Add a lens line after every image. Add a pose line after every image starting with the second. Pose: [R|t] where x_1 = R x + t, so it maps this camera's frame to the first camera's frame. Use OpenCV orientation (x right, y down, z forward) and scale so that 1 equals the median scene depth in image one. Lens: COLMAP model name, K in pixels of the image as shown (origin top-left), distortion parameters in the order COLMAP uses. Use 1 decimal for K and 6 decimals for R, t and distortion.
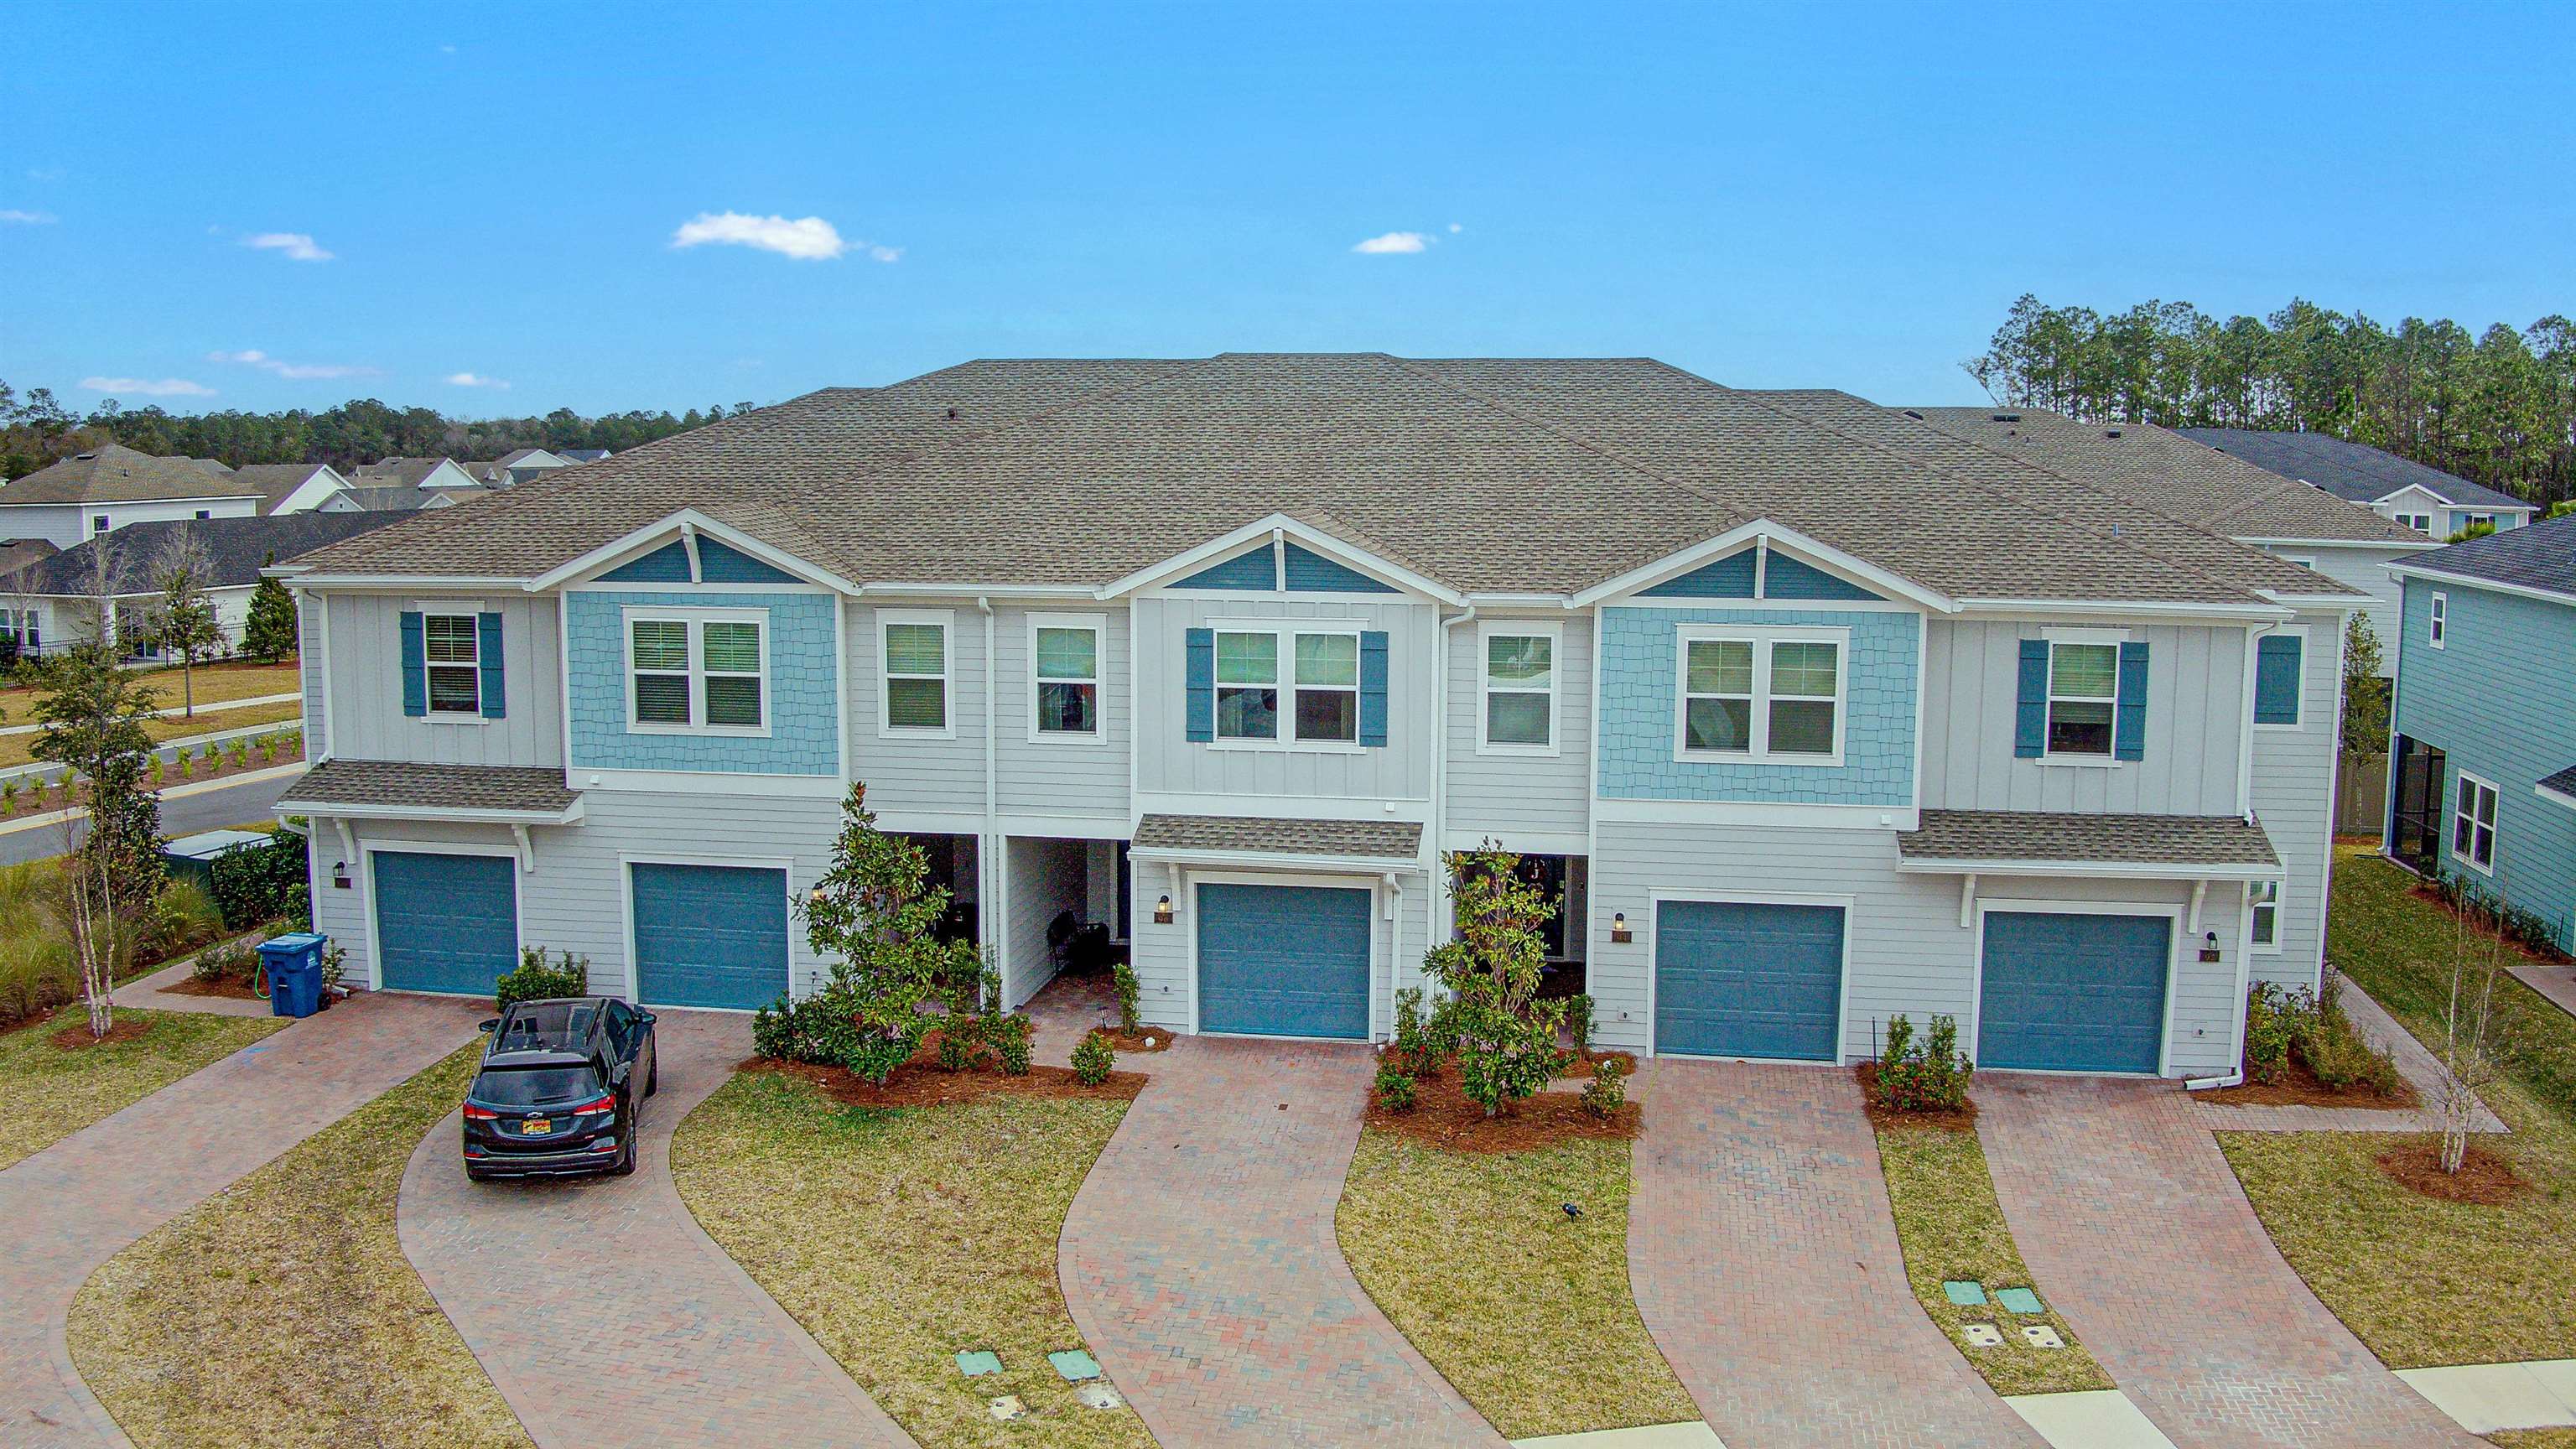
lens RADIAL K [[2190.2, 0, 1303.1], [0, 2190.2, 722.7], [0, 0, 1]] dist [-0.069254, -0.212791]
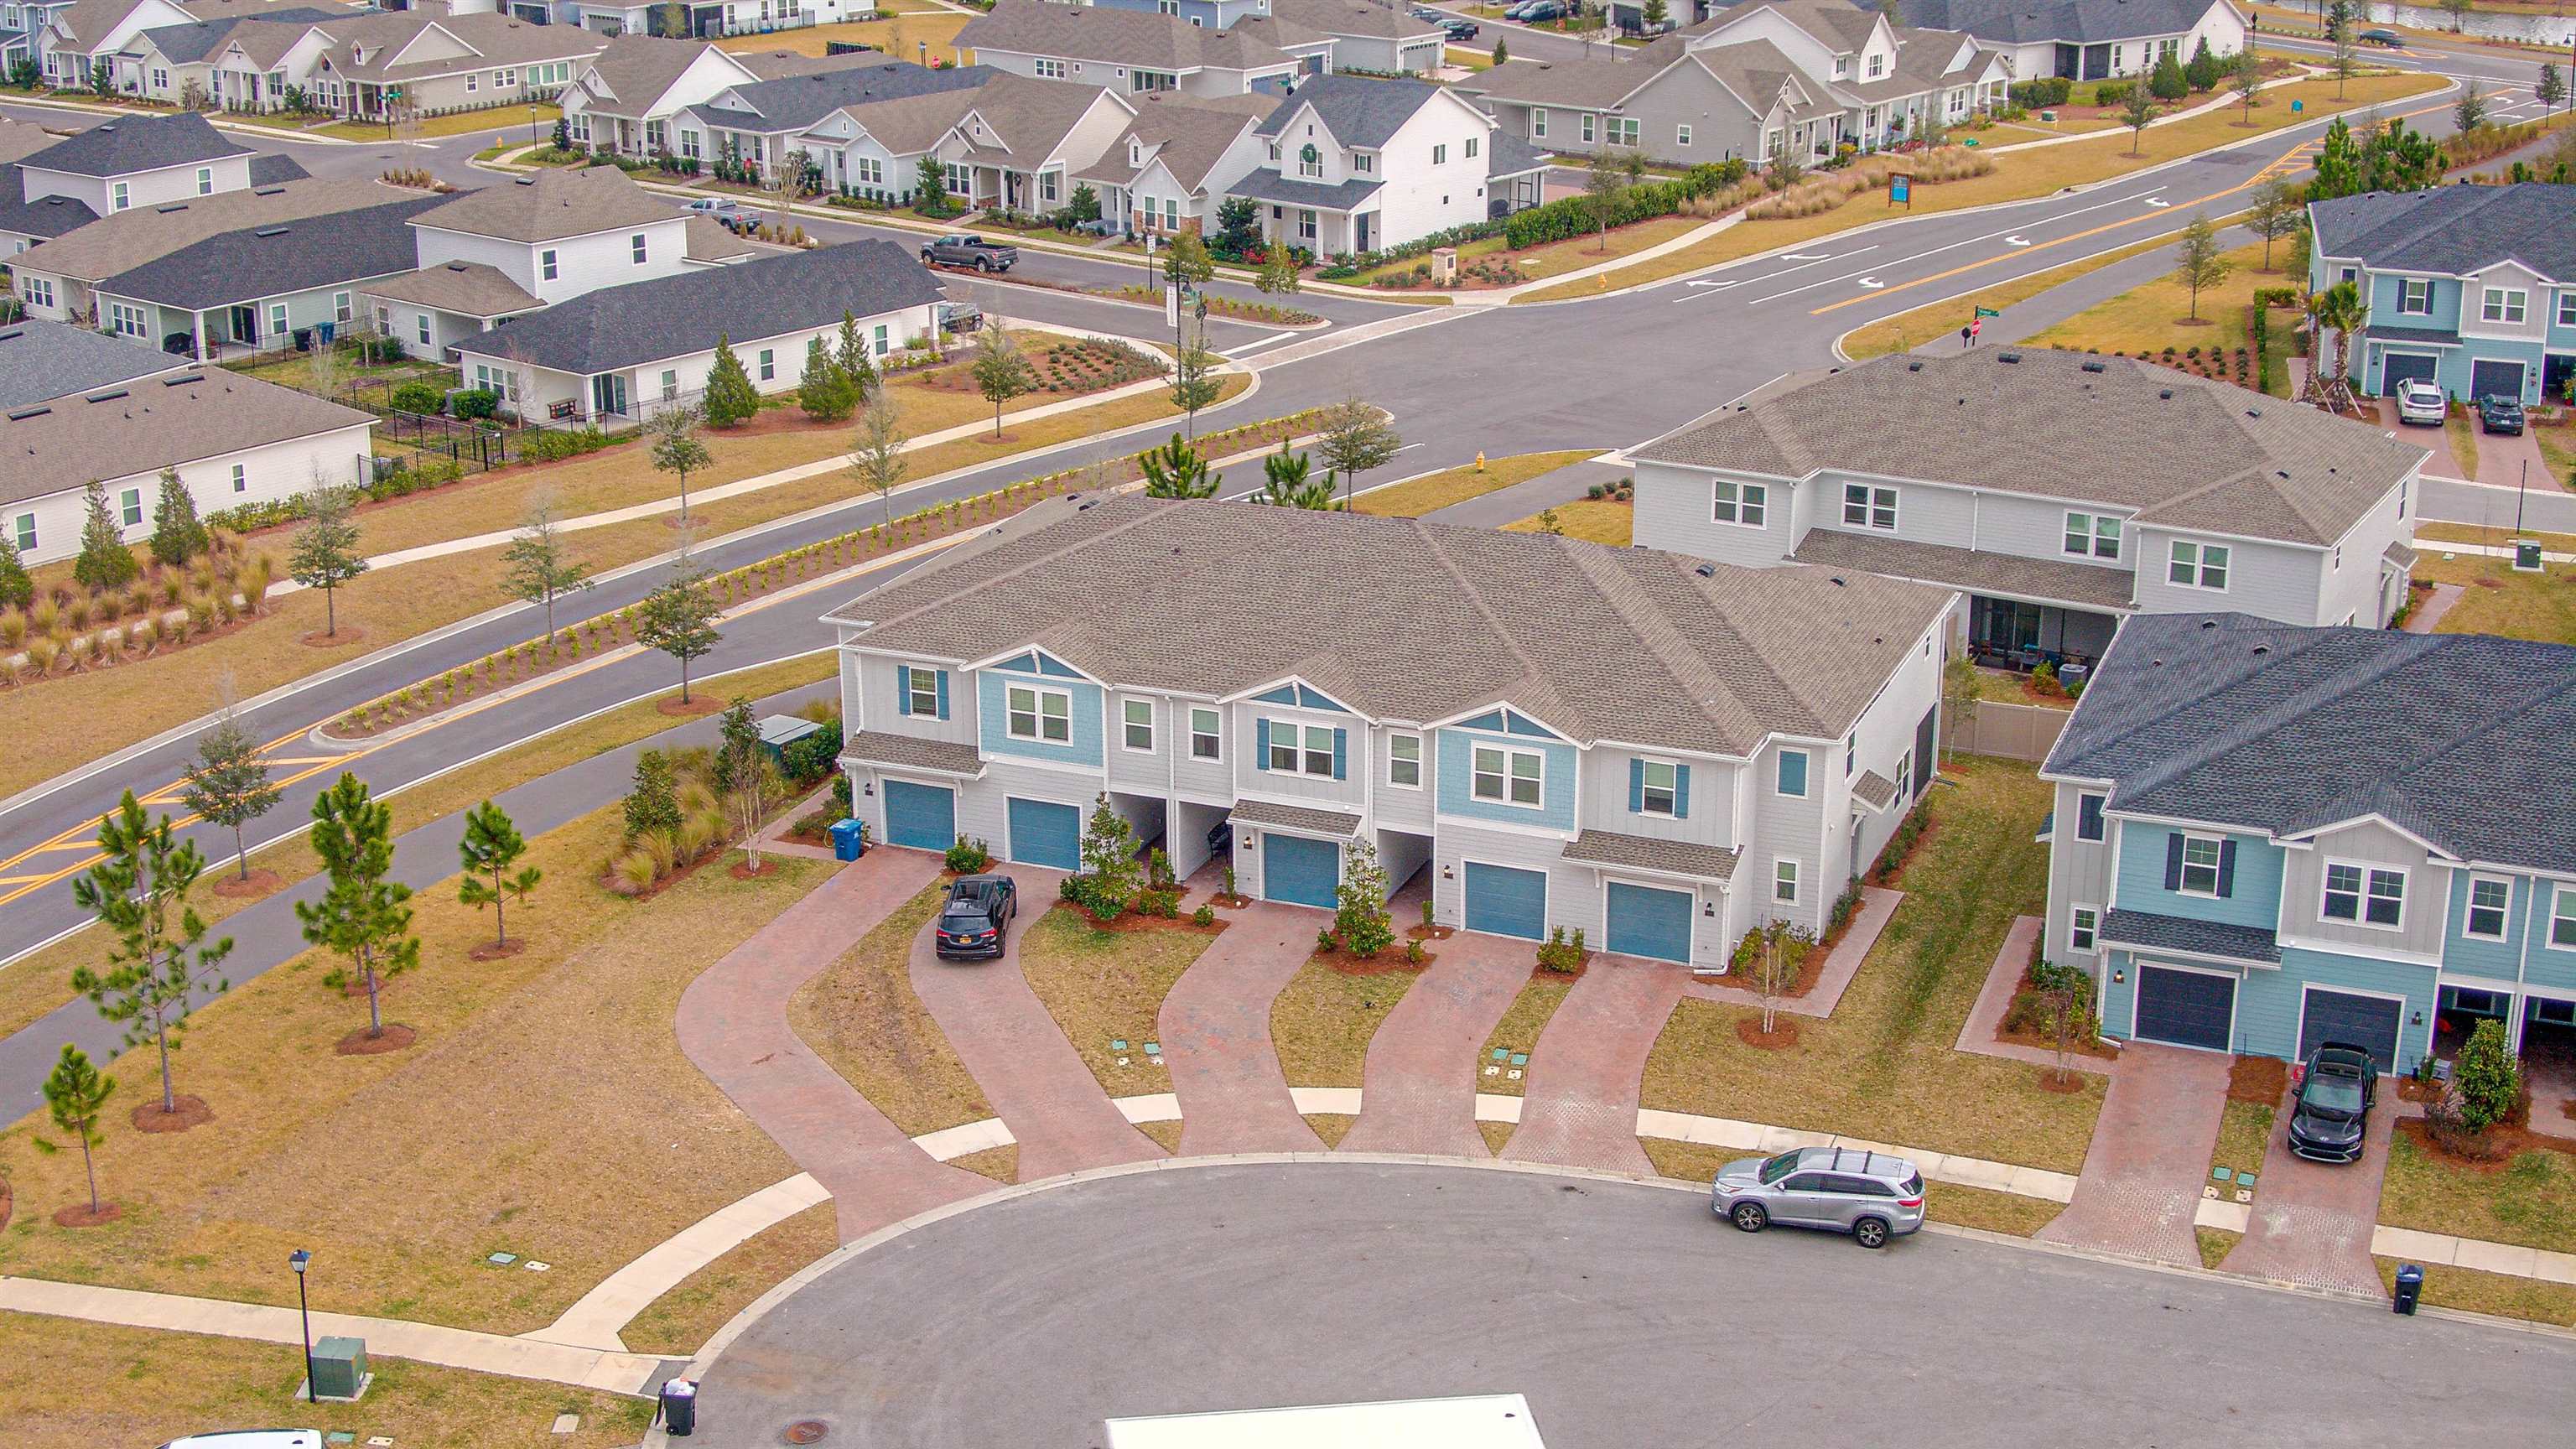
lens RADIAL K [[3347.2, 0, 1288.0], [0, 3347.2, 724.5], [0, 0, 1]] dist [0.211366, -0.007678]
pose [[0.972263, 0.066750, -0.224164, 0.714582], [-0.020989, 0.979445, 0.200619, -0.698902], [0.232947, -0.190349, 0.953678, -2.132384]]
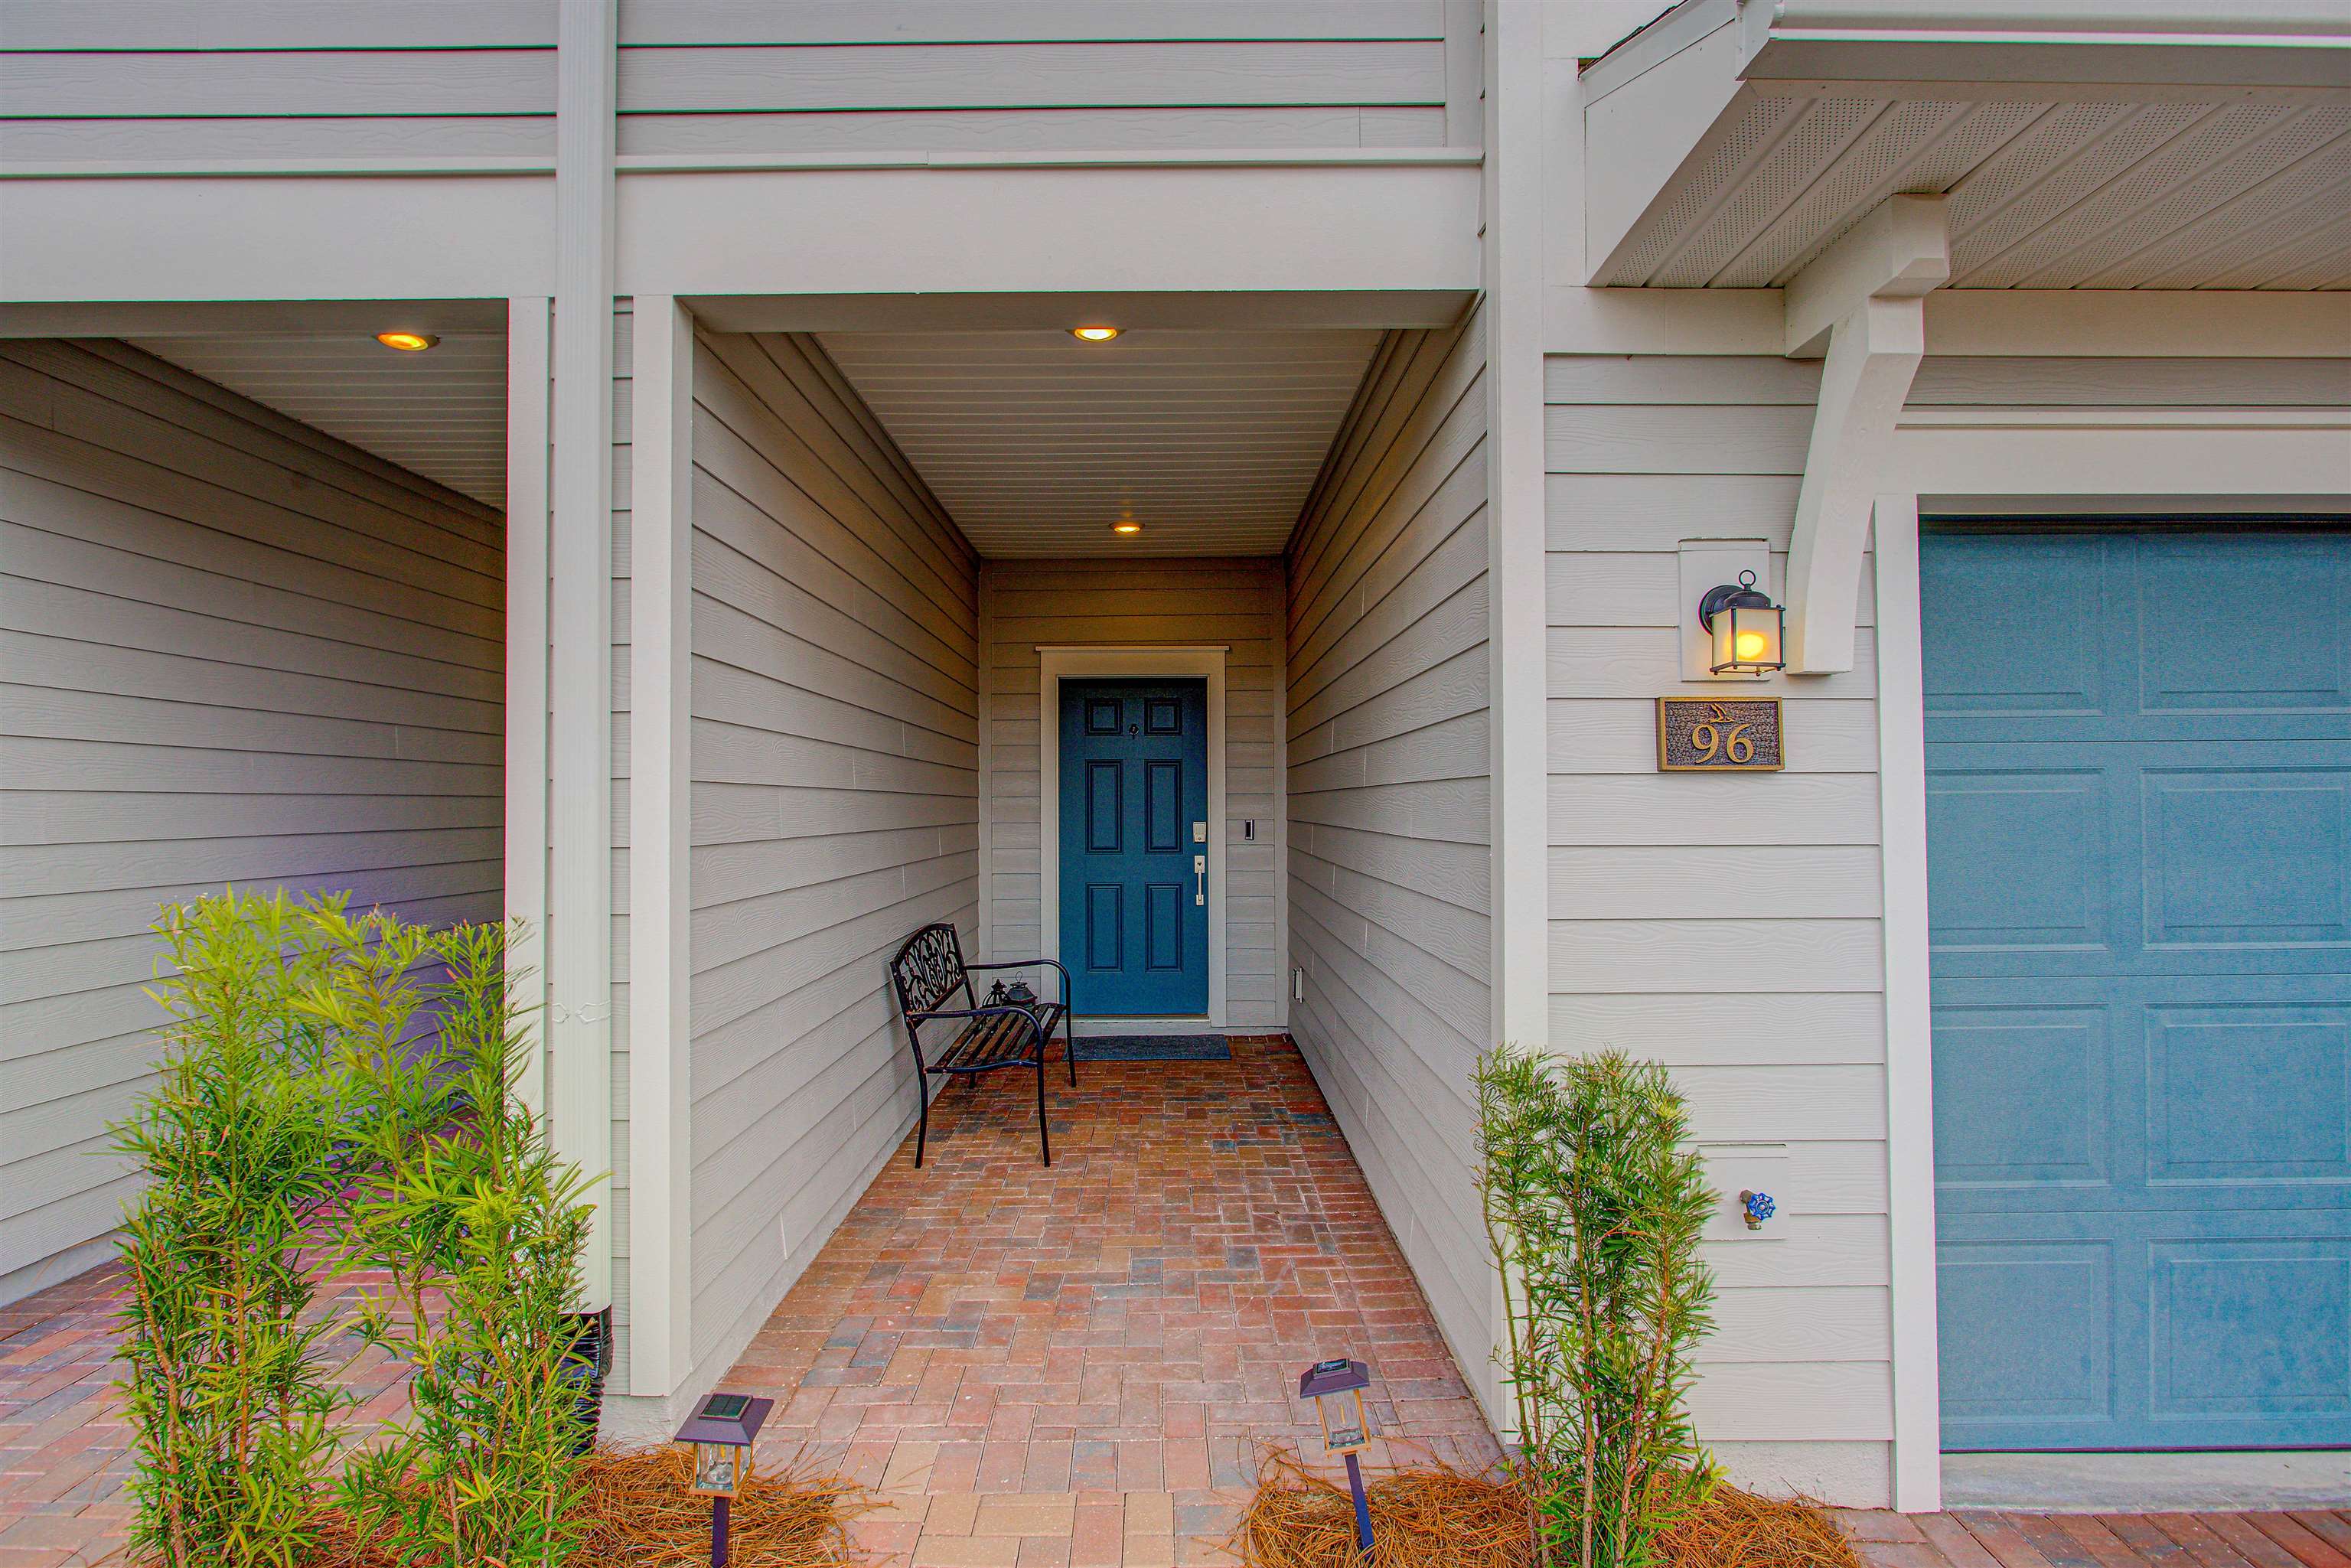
lens RADIAL K [[1204.0, 0, 1175.5], [0, 1204.0, 784.0], [0, 0, 1]] dist [-0.003430, 0.000119]
pose [[0.987143, -0.005280, 0.159753, -0.117680], [0.028394, 0.989351, -0.142750, 0.106074], [-0.157298, 0.145451, 0.976781, 0.943739]]
